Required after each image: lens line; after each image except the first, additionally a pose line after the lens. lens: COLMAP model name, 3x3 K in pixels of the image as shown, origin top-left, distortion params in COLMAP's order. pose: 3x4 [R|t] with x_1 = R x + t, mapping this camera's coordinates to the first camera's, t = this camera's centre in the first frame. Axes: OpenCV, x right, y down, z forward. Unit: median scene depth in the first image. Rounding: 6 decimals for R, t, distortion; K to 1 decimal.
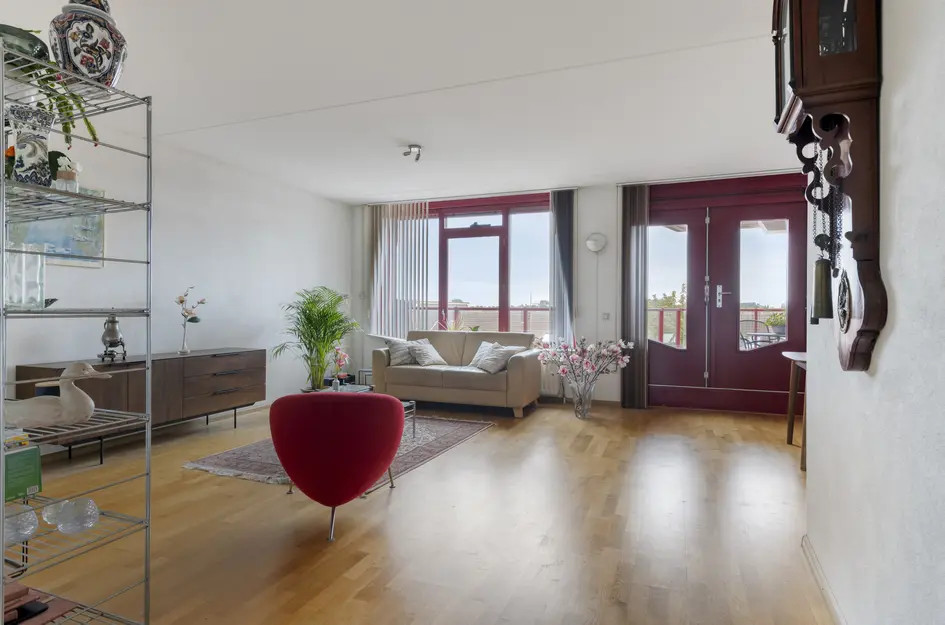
lens RADIAL K [[522.5, 0, 472.5], [0, 522.5, 312.5], [0, 0, 1]] dist [-0.000008, 0.000020]
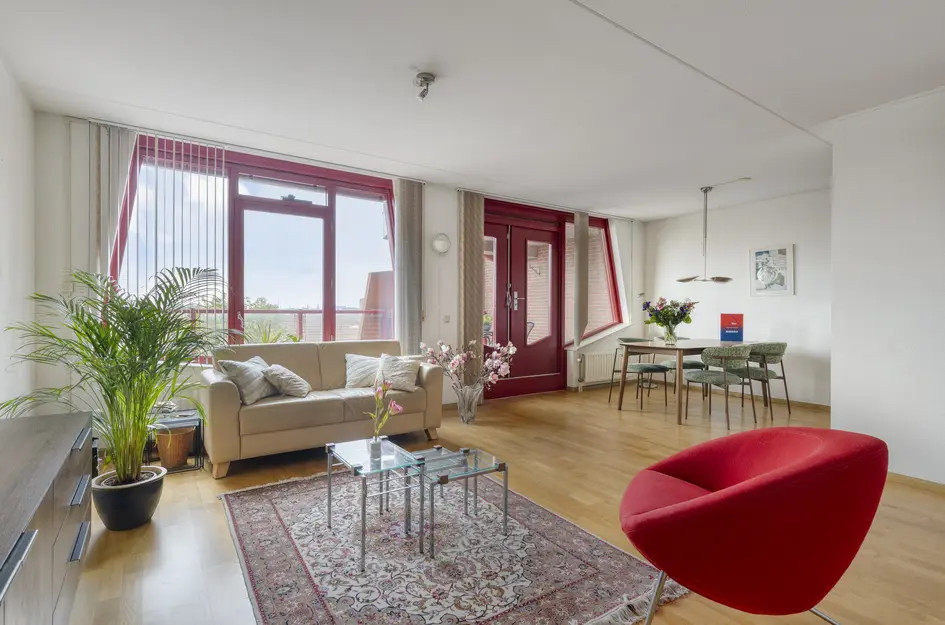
lens RADIAL K [[470.7, 0, 472.5], [0, 470.7, 312.5], [0, 0, 1]] dist [-0.003581, -0.000683]
pose [[0.542175, -0.002843, 0.840261, -0.467738], [0.005645, 0.999984, -0.000259, -0.004516], [-0.840247, 0.004884, 0.542182, 0.475042]]
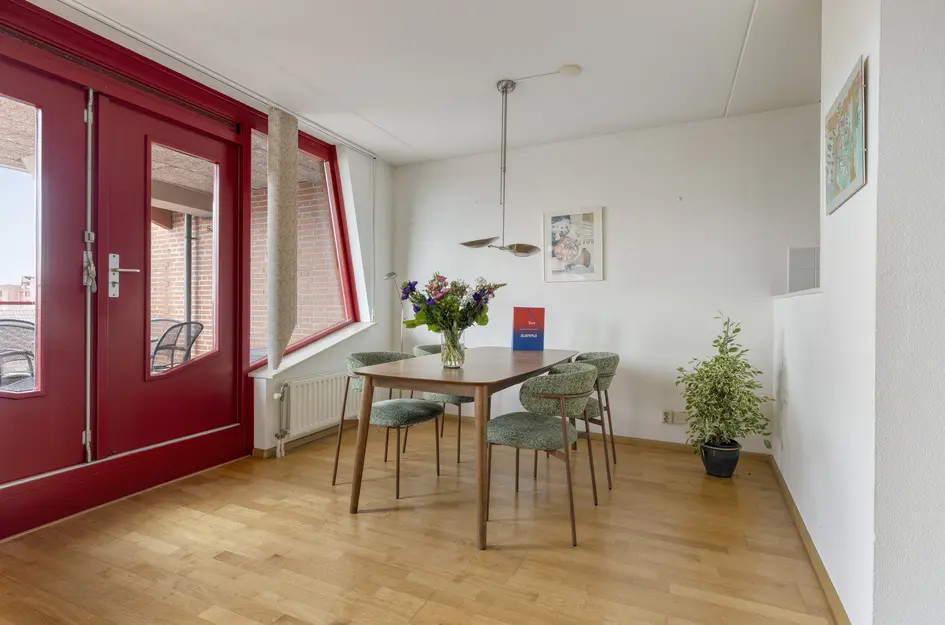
lens RADIAL K [[470.7, 0, 472.5], [0, 470.7, 312.5], [0, 0, 1]] dist [-0.003581, -0.000683]
pose [[0.026103, -0.014242, 0.999558, 0.022356], [0.000787, 0.999898, 0.014227, -0.001182], [-0.999659, 0.000416, 0.026111, 0.609784]]
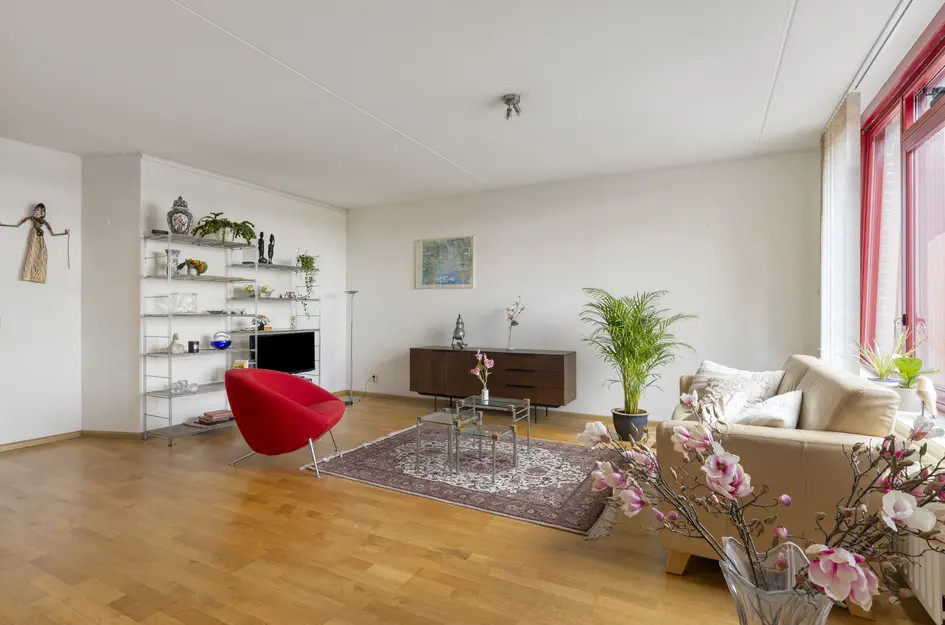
lens RADIAL K [[470.7, 0, 472.5], [0, 470.7, 312.5], [0, 0, 1]] dist [-0.003581, -0.000683]
pose [[-0.084839, -0.003941, -0.996387, 0.445681], [-0.004092, 0.999985, -0.003607, -0.005053], [0.996386, 0.003771, -0.084854, 0.781891]]
